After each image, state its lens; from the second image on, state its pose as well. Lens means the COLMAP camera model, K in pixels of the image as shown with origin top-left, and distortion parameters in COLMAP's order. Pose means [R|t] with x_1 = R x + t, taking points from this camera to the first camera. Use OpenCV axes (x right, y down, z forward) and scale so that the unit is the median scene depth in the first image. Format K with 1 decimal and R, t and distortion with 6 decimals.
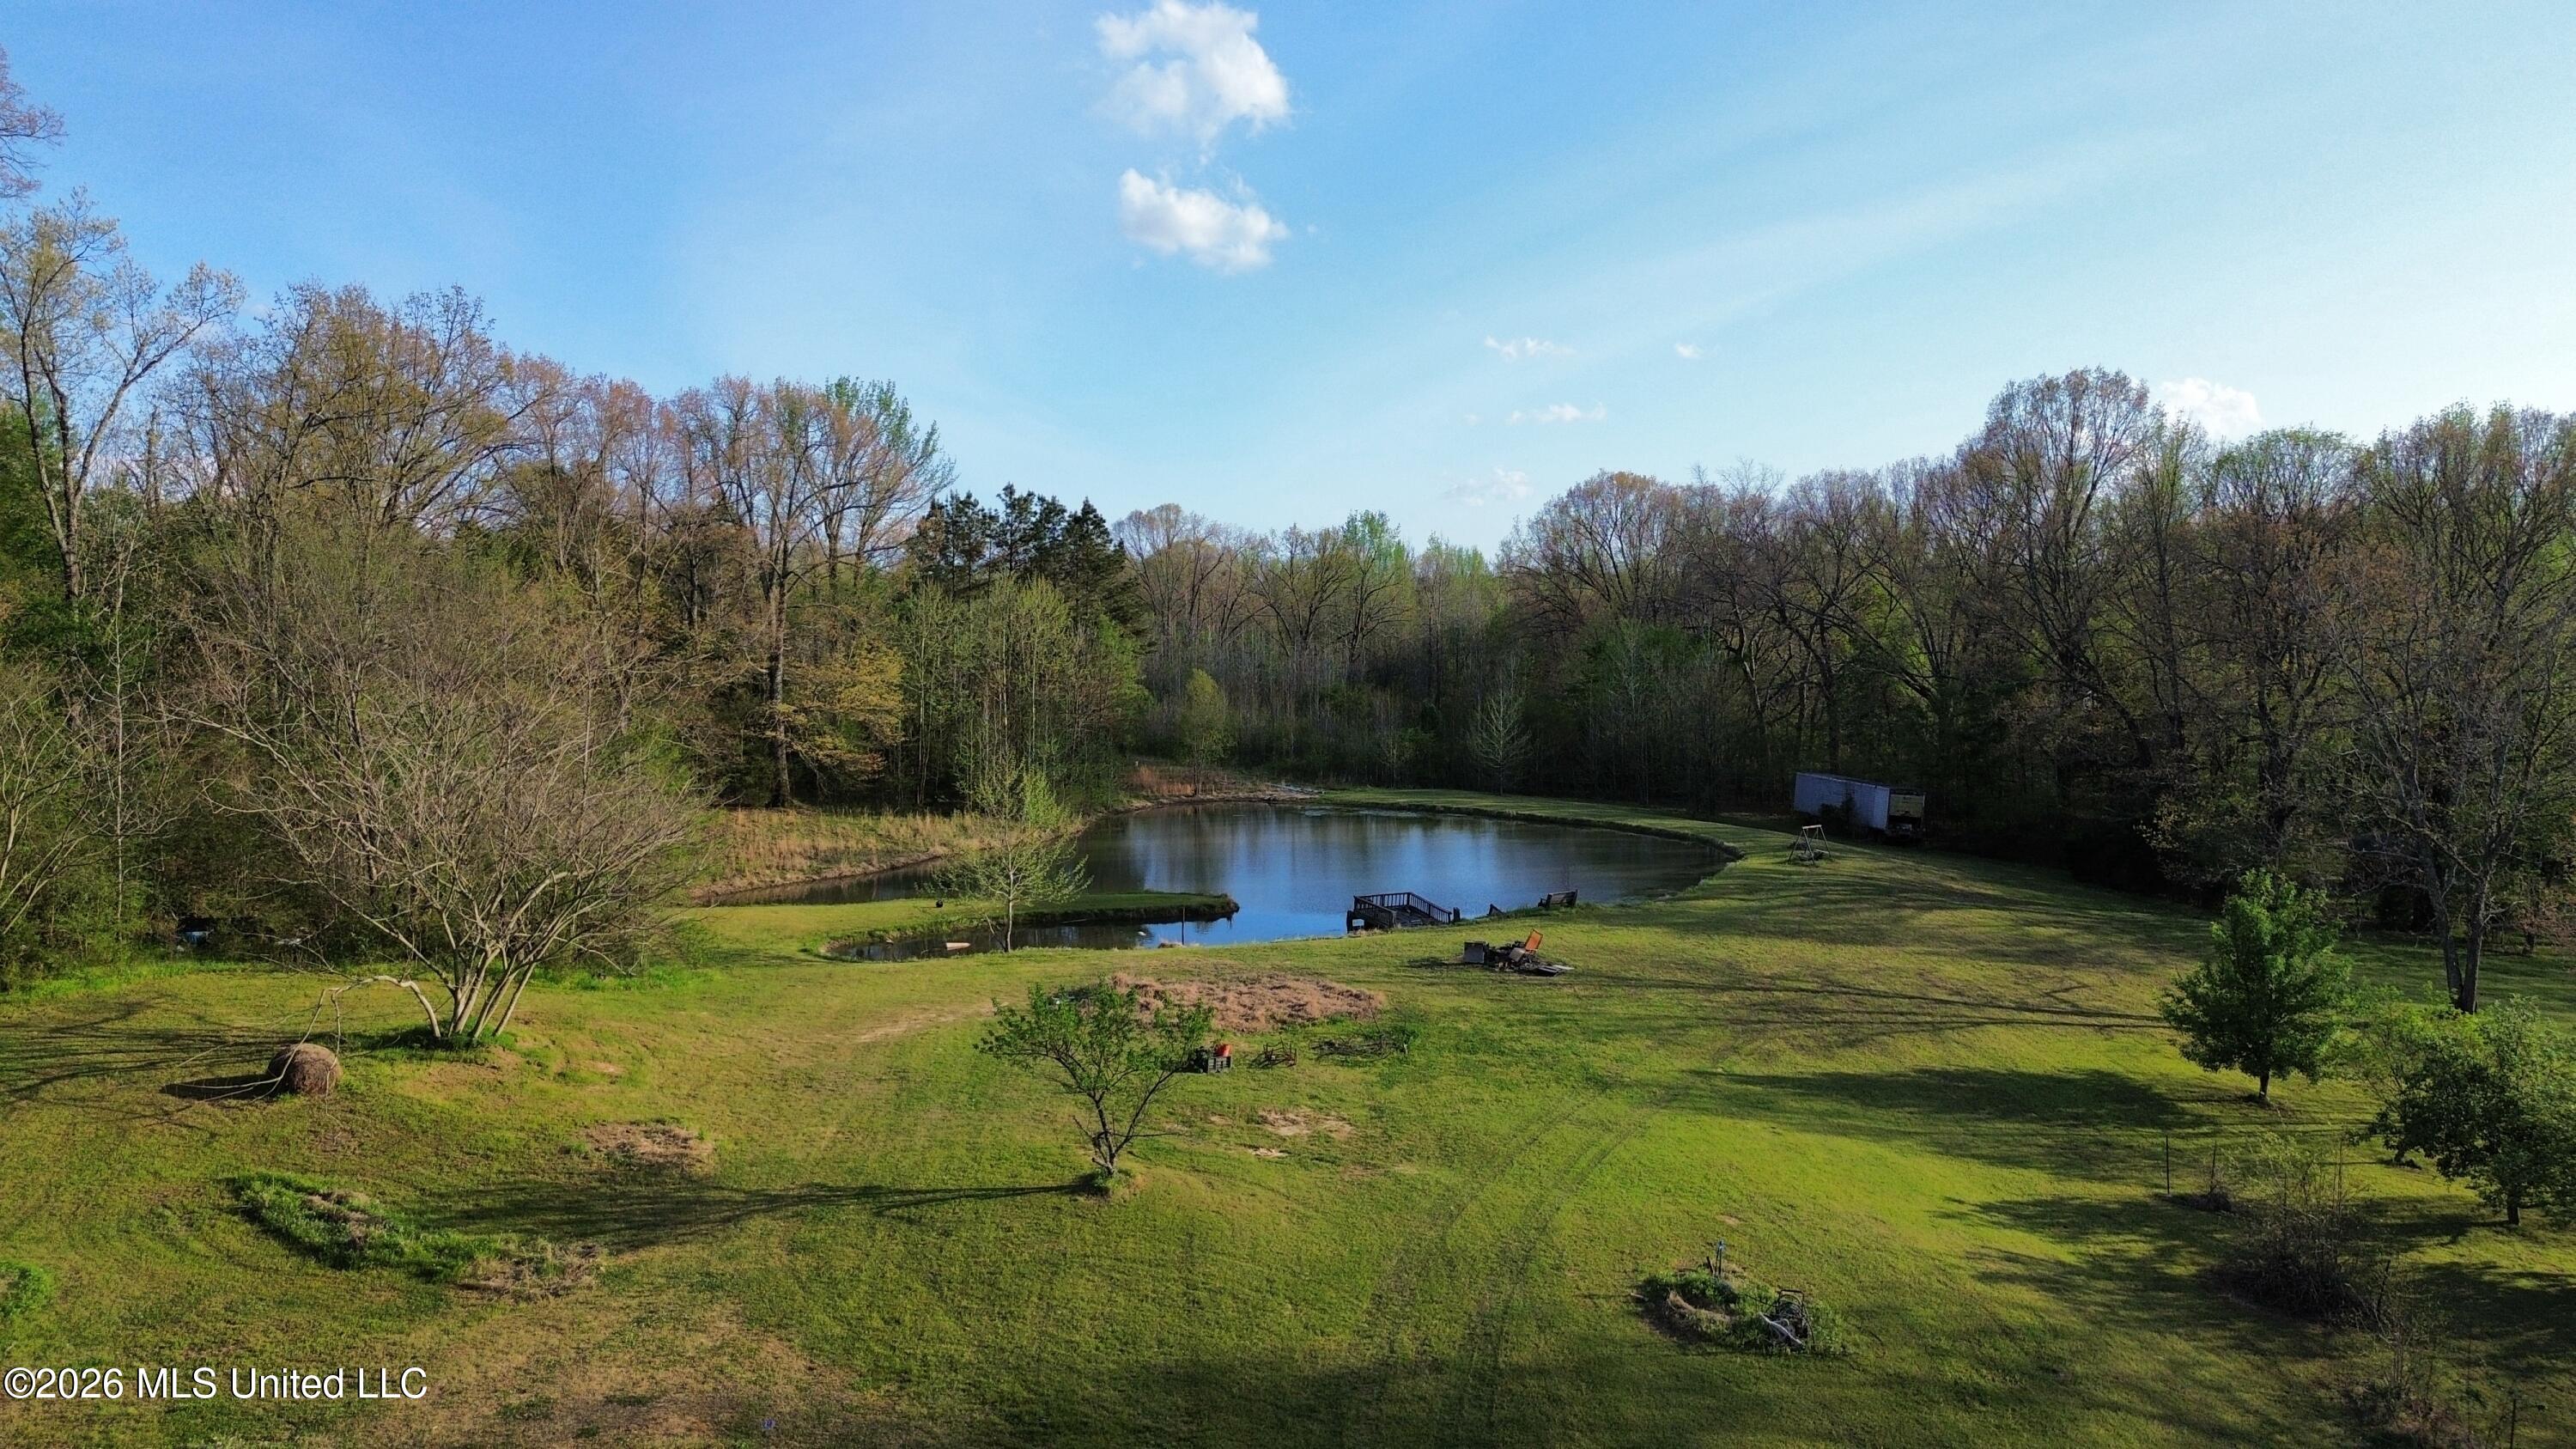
lens RADIAL K [[1934.9, 0, 1288.0], [0, 1934.9, 724.5], [0, 0, 1]] dist [0.148197, -0.234045]
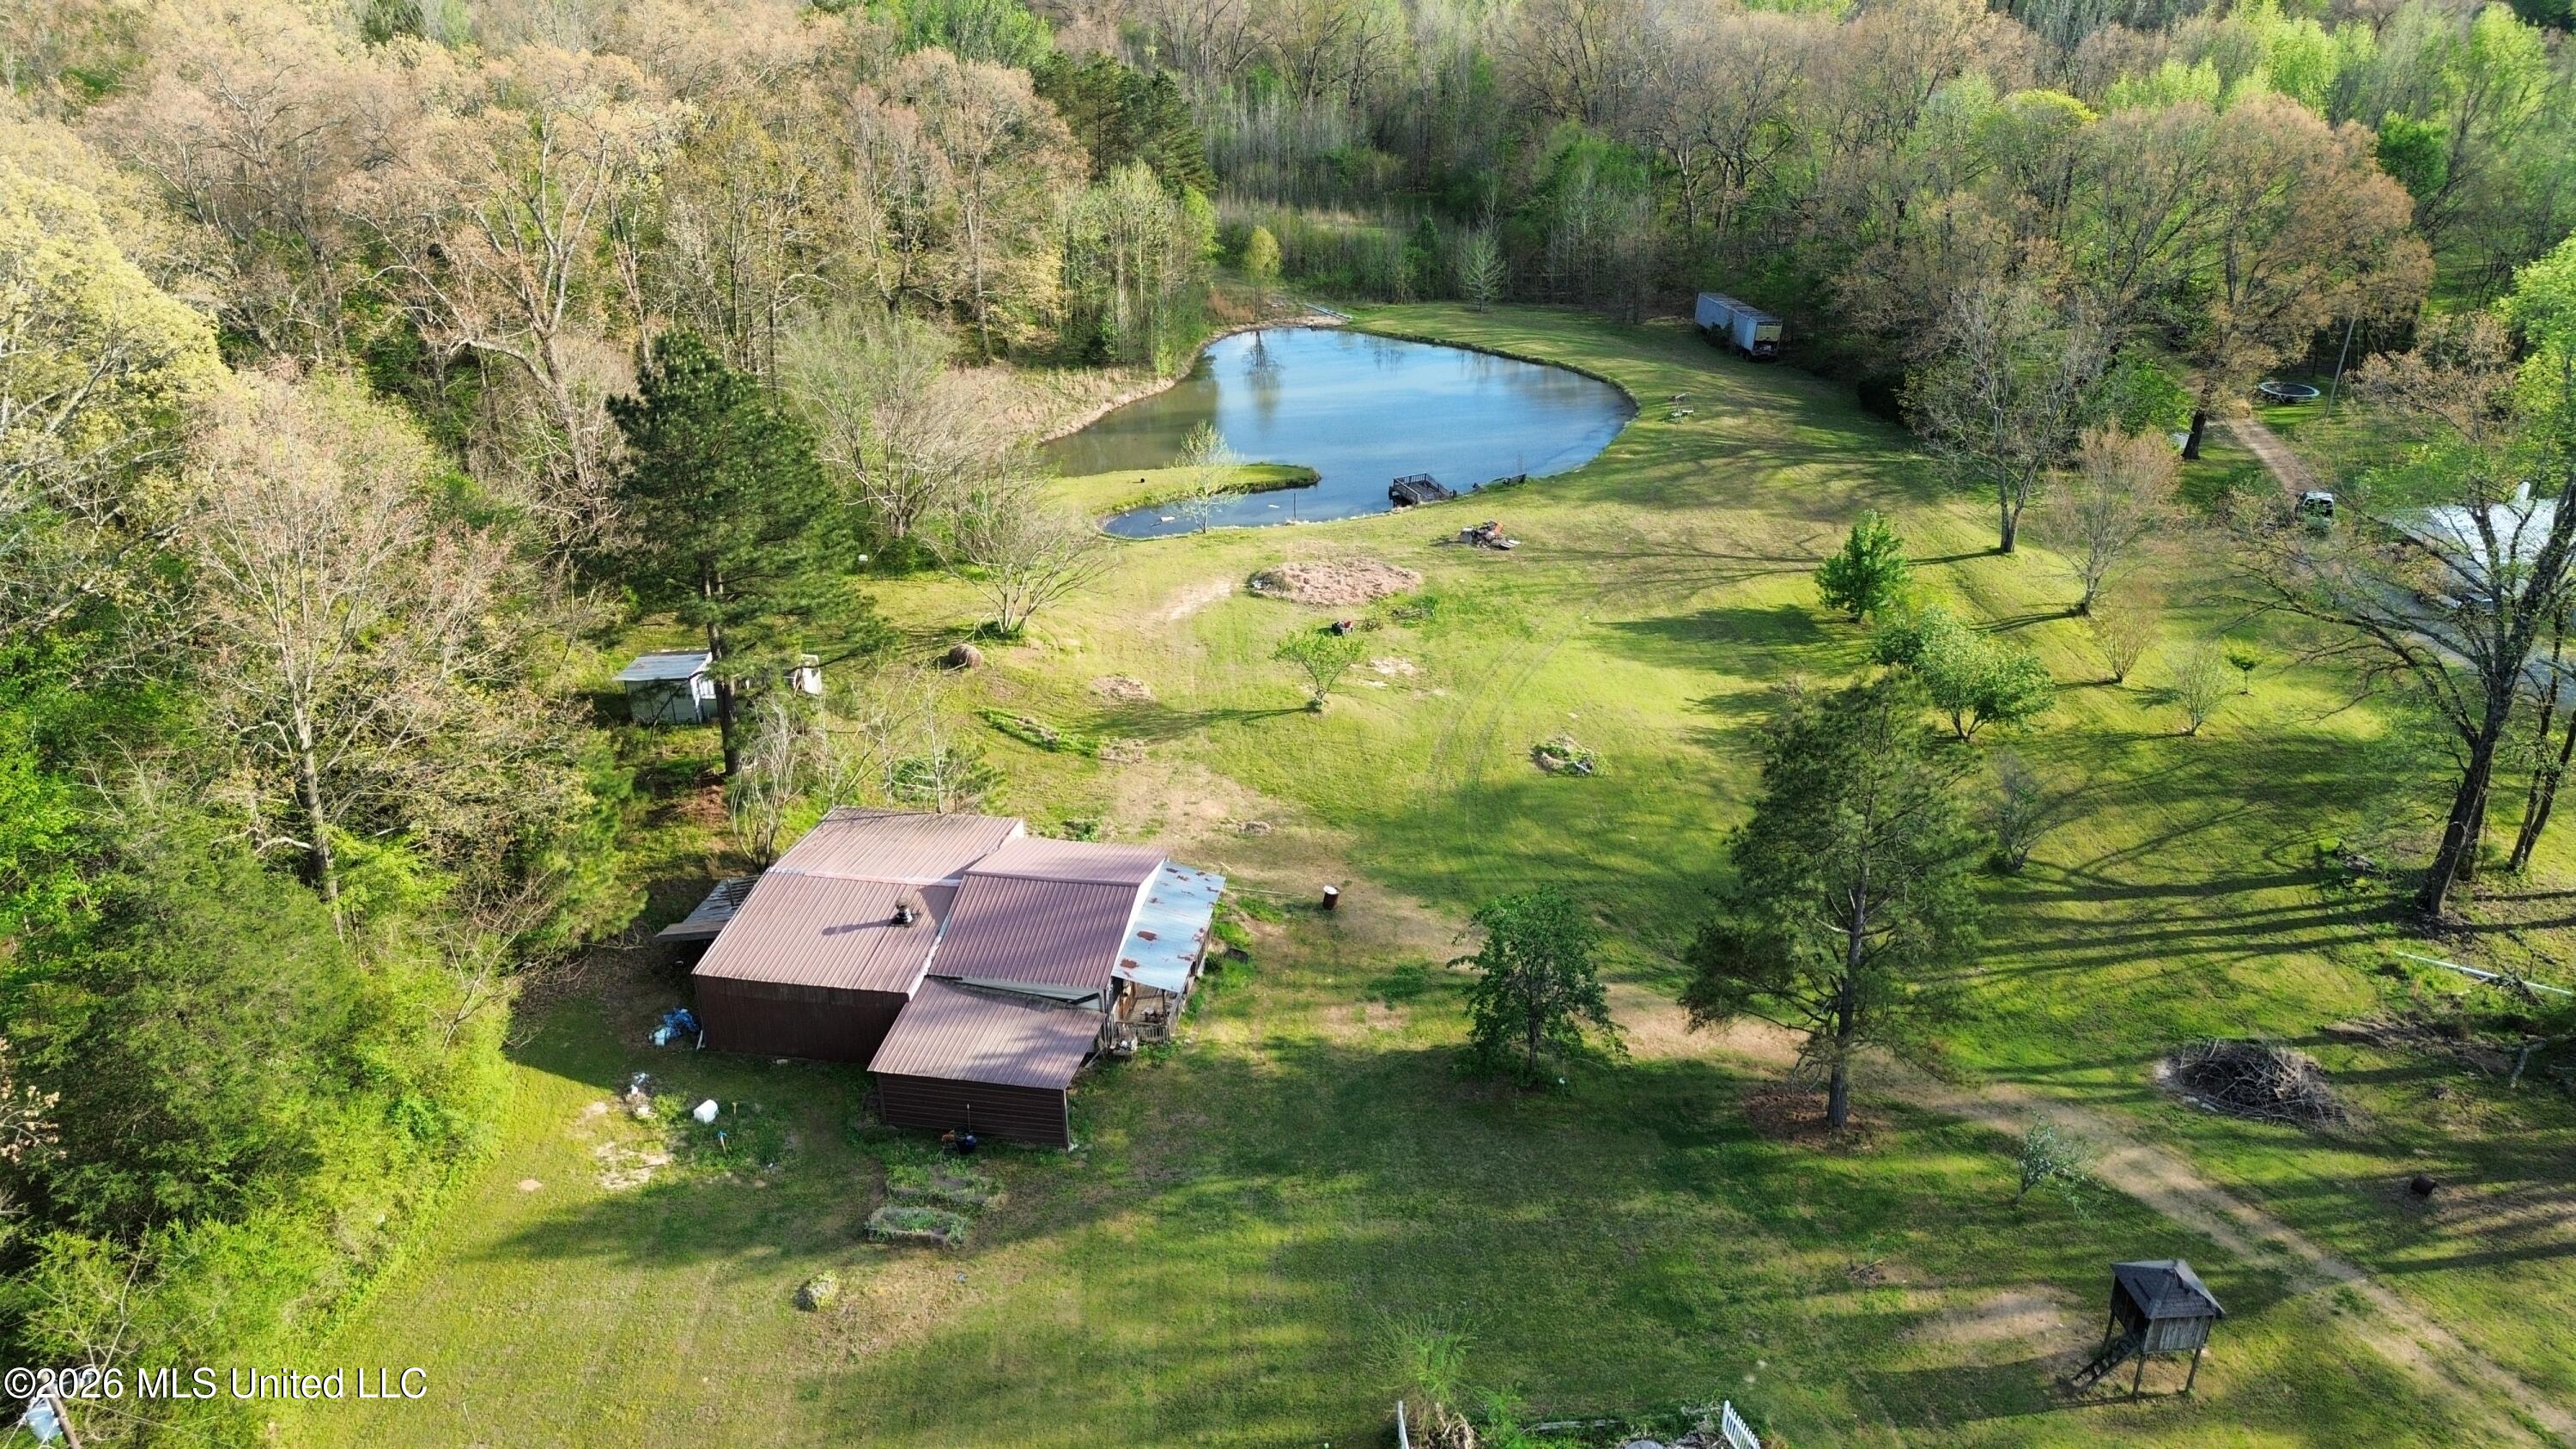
lens RADIAL K [[1934.9, 0, 1288.0], [0, 1934.9, 724.5], [0, 0, 1]] dist [0.148197, -0.234045]
pose [[0.999786, -0.014769, 0.014507, -0.119144], [0.008792, 0.937335, 0.348320, -0.418560], [-0.018742, -0.348118, 0.937263, -0.908707]]
